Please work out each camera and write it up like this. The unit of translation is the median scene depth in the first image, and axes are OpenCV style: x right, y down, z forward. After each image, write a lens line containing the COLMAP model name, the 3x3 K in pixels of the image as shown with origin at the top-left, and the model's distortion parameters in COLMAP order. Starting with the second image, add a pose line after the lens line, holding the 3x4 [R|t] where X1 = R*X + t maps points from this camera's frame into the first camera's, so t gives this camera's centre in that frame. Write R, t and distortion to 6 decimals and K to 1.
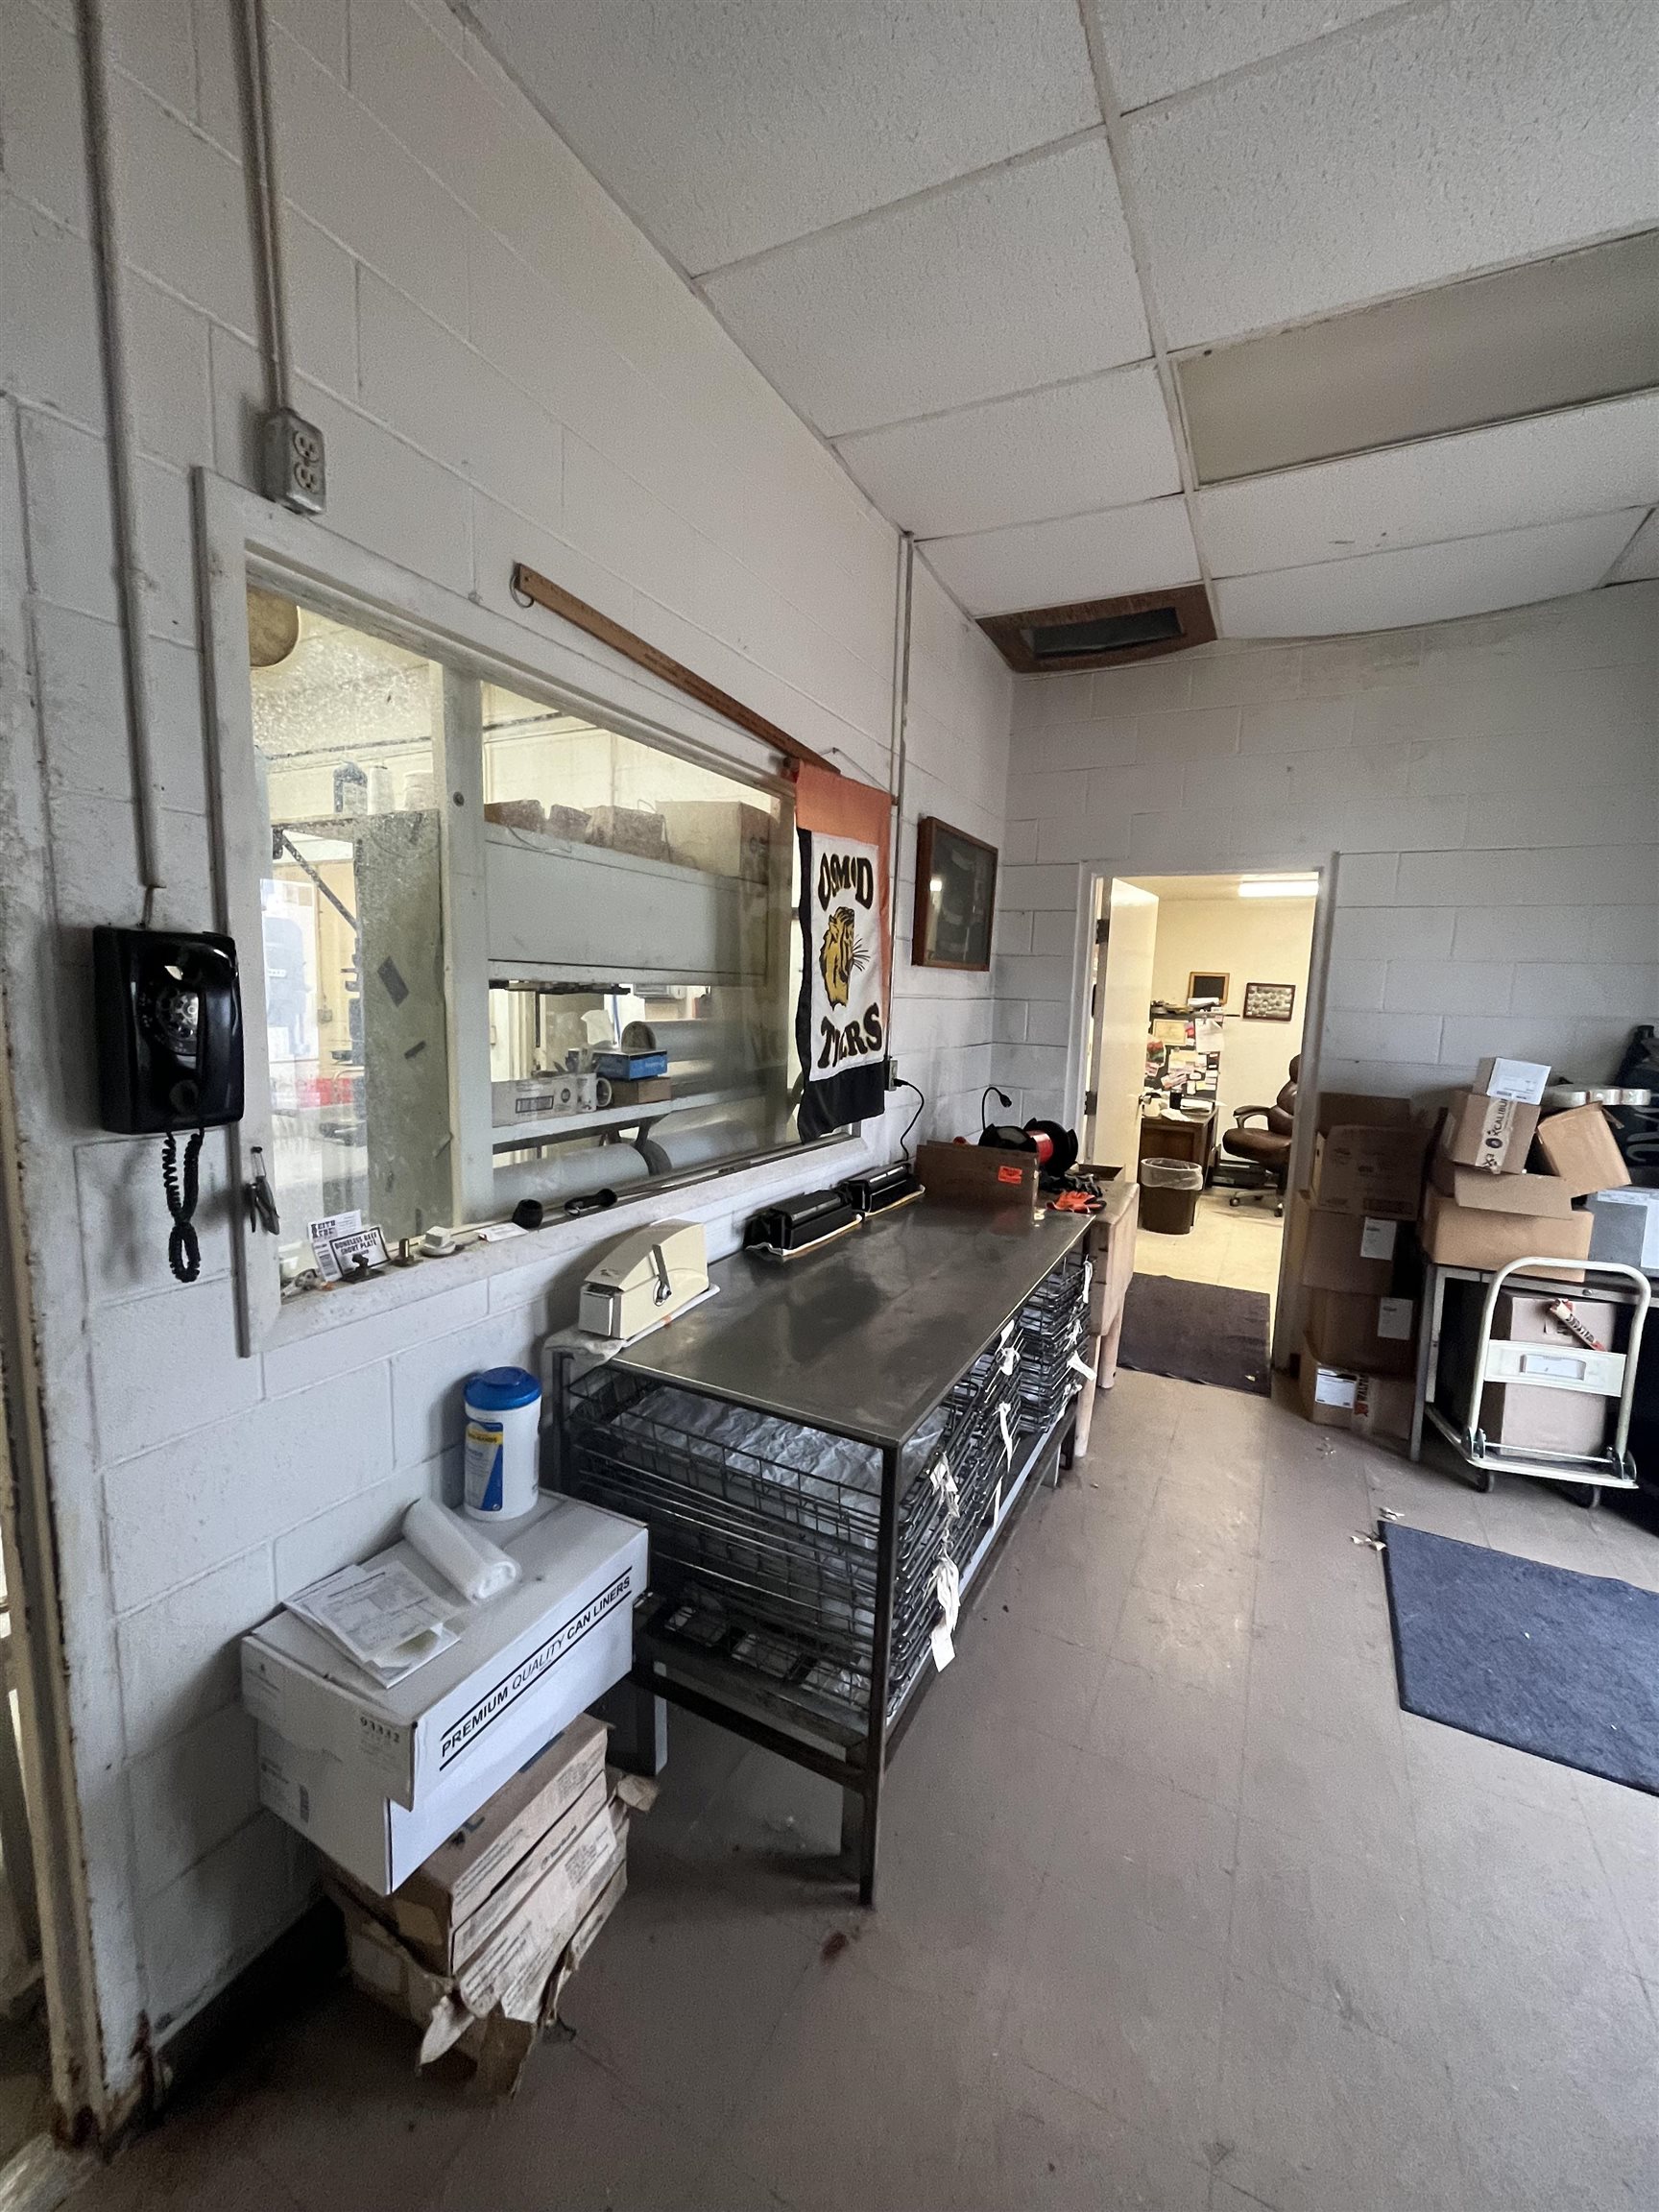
lens RADIAL K [[893.5, 0, 830.2], [0, 893.5, 1098.8], [0, 0, 1]] dist [-0.002331, -0.000428]
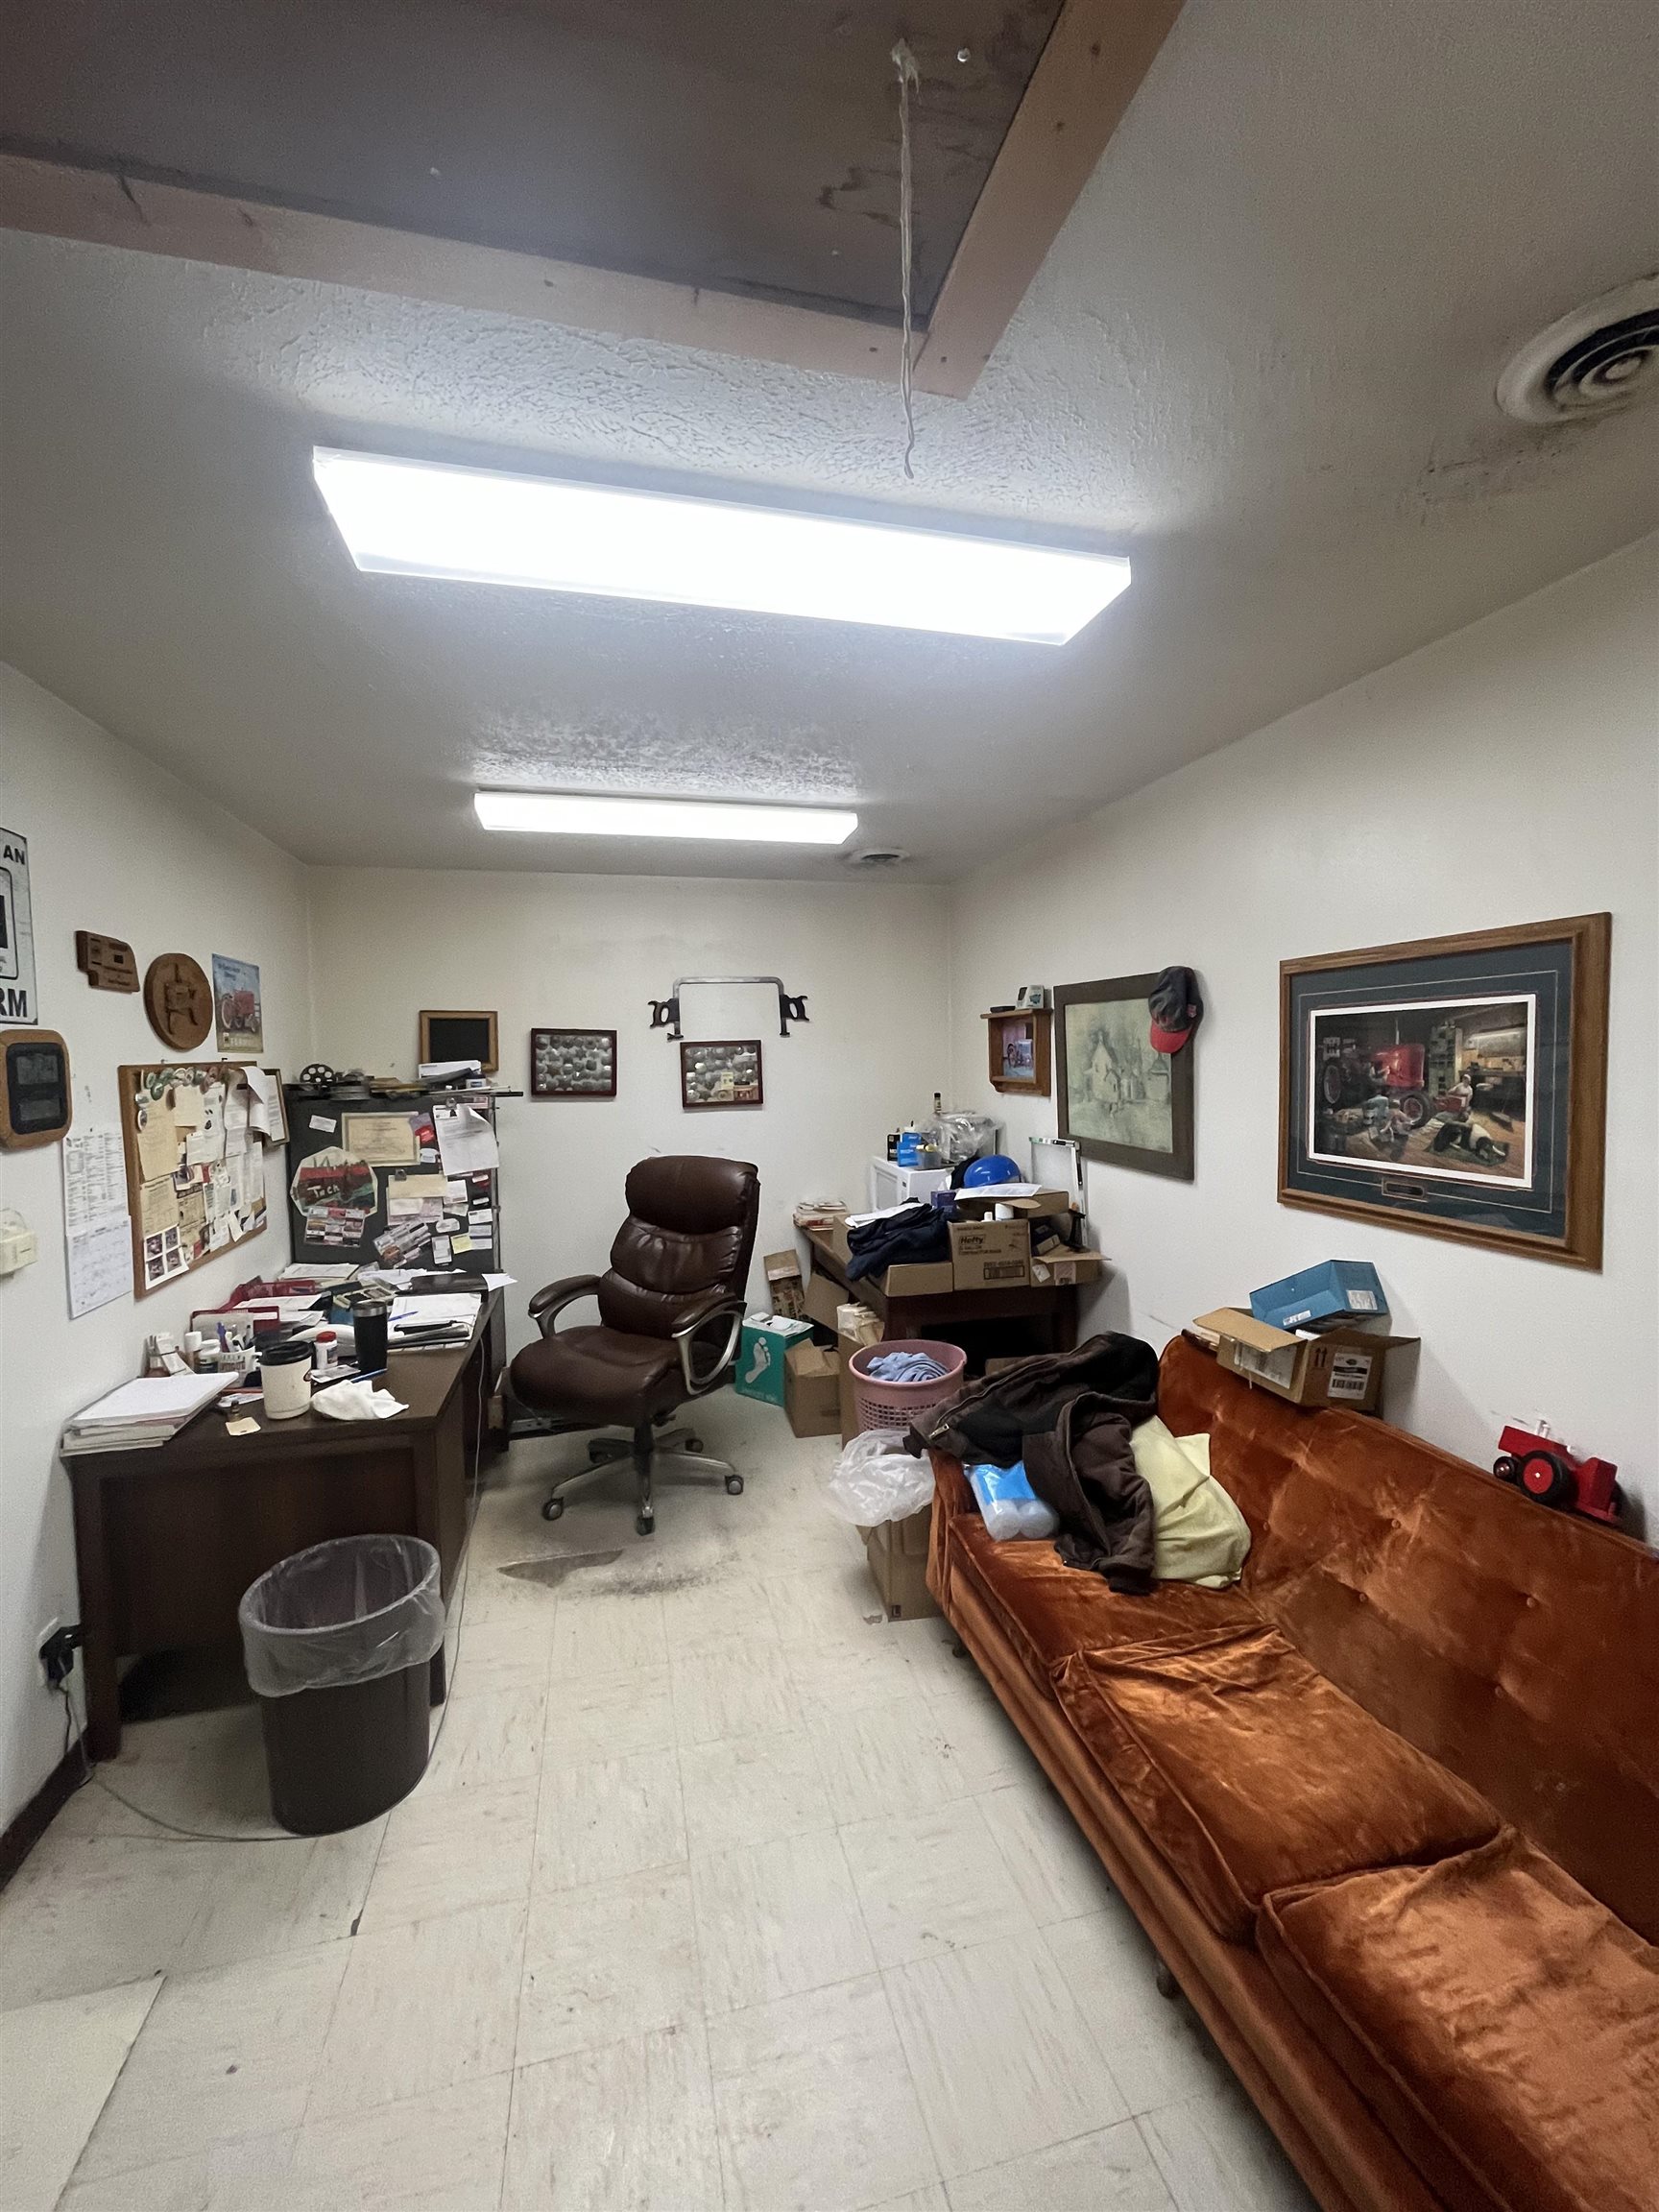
lens RADIAL K [[893.5, 0, 825.0], [0, 893.5, 1105.6], [0, 0, 1]] dist [-0.002331, -0.000428]
pose [[0.750340, -0.076060, 0.656662, 0.253079], [0.123349, 0.992022, -0.026041, -0.051767], [-0.649442, 0.100538, 0.753735, 0.507394]]
